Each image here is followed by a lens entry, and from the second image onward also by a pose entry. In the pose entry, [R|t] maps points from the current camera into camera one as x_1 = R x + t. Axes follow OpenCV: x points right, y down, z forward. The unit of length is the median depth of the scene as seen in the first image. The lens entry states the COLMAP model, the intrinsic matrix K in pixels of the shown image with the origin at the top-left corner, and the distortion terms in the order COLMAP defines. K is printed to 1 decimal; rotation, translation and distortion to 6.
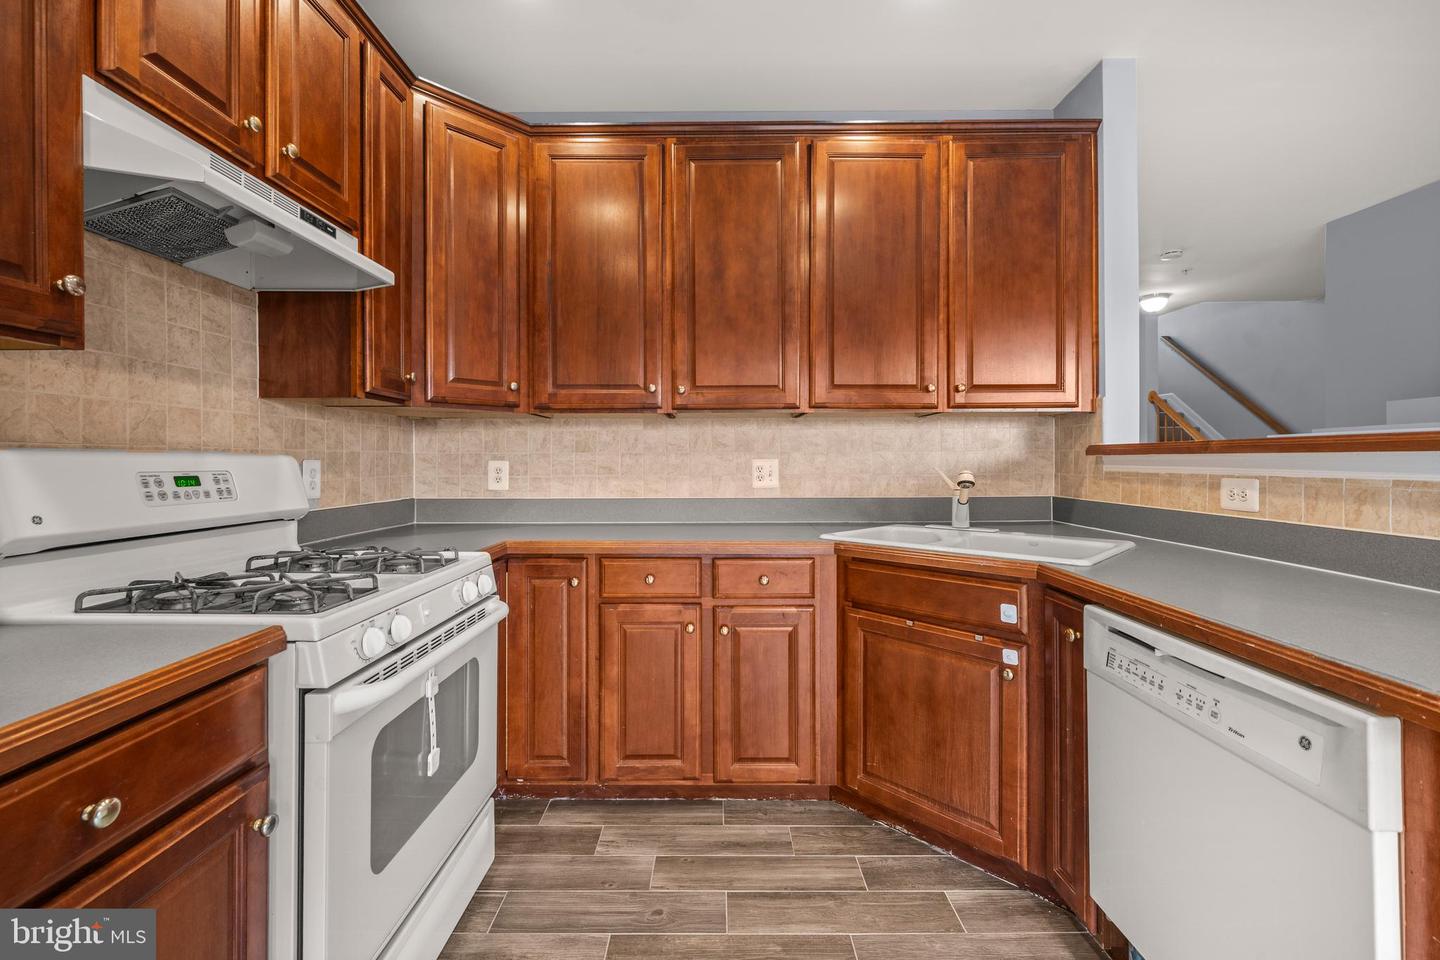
lens RADIAL K [[611.9, 0, 720.2], [0, 611.9, 460.6], [0, 0, 1]] dist [-0.000214, -0.000189]
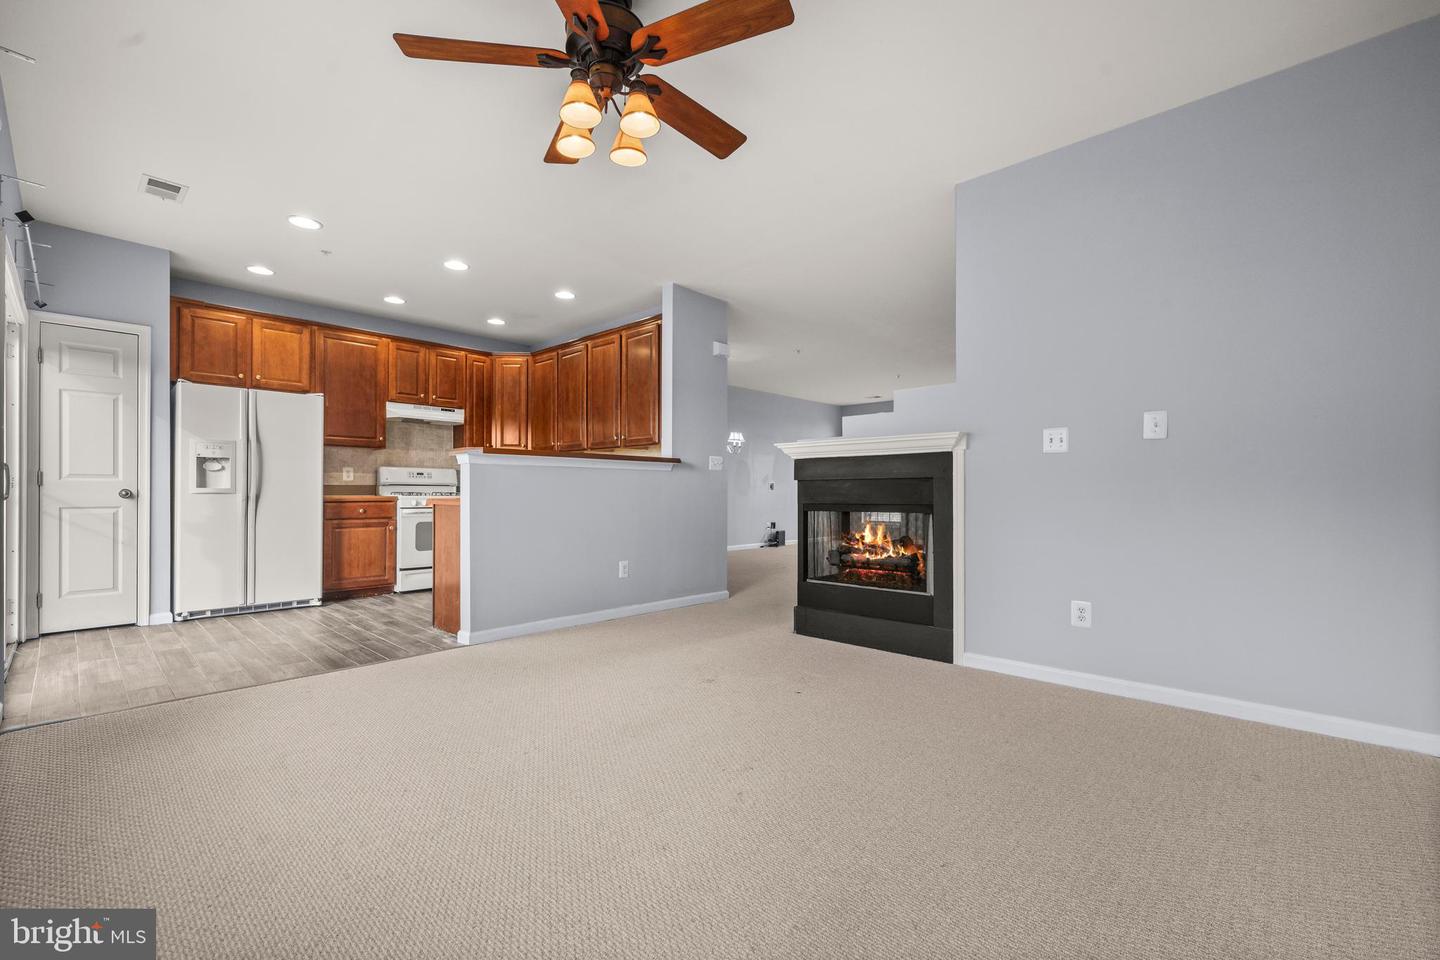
lens RADIAL K [[609.1, 0, 719.3], [0, 609.1, 498.2], [0, 0, 1]] dist [-0.000788, -0.000328]
pose [[0.728864, 0.014254, -0.684511, 2.574808], [-0.008515, 0.999895, 0.011755, 0.094774], [0.684606, -0.002739, 0.728908, -0.520412]]
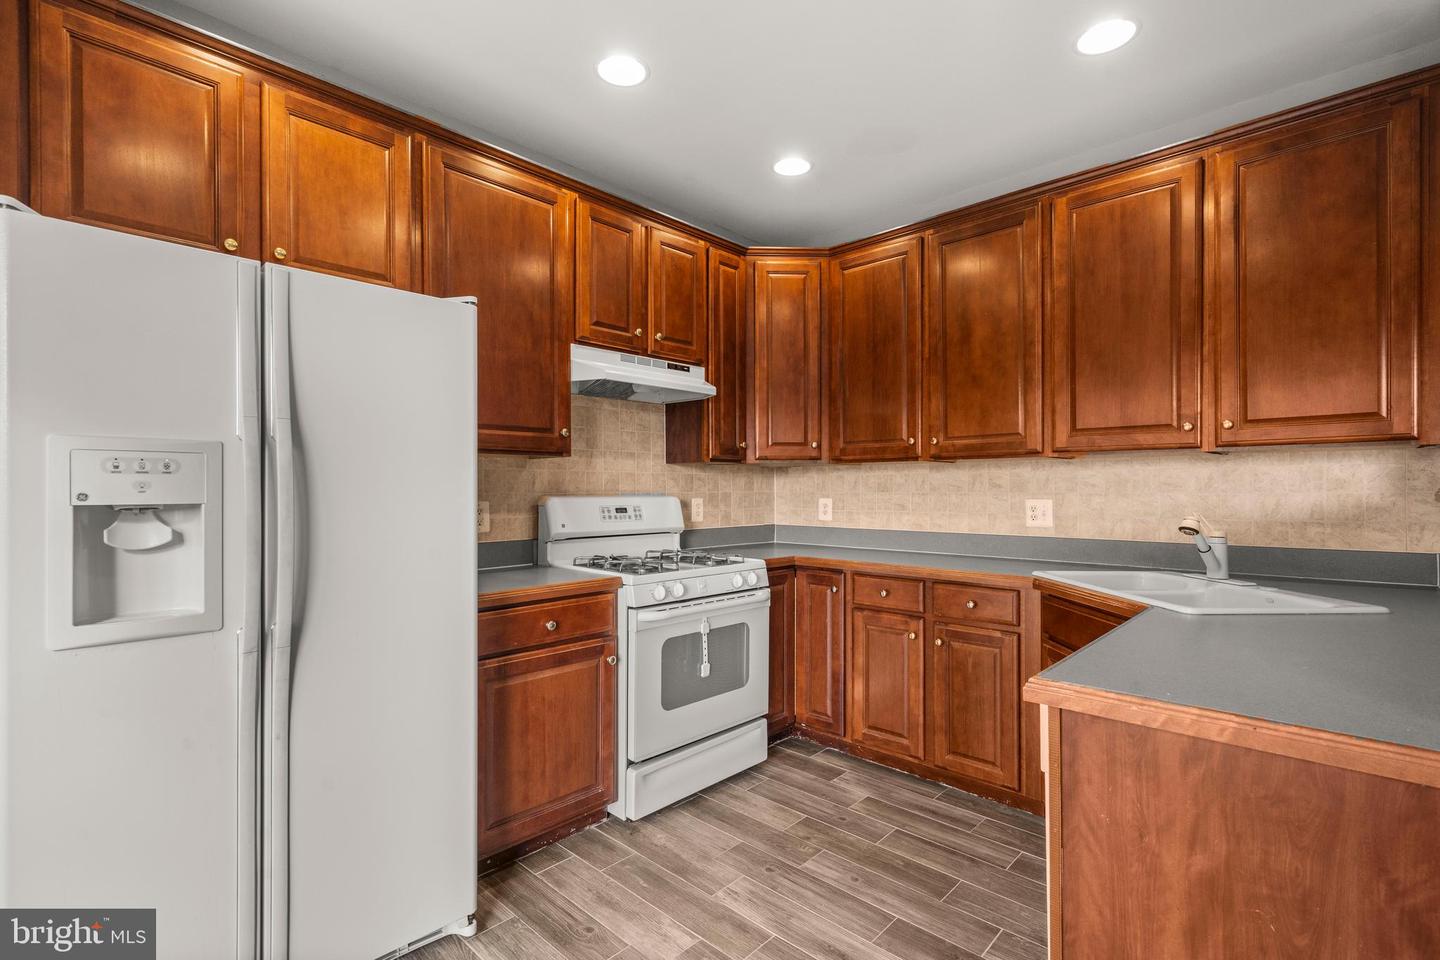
lens RADIAL K [[666.0, 0, 723.9], [0, 666.0, 492.3], [0, 0, 1]] dist [0.000716, -0.000486]
pose [[0.730686, 0.004778, -0.682697, 0.592530], [-0.001123, 0.999983, 0.005797, -0.026594], [0.682712, -0.003469, 0.730679, -0.255382]]
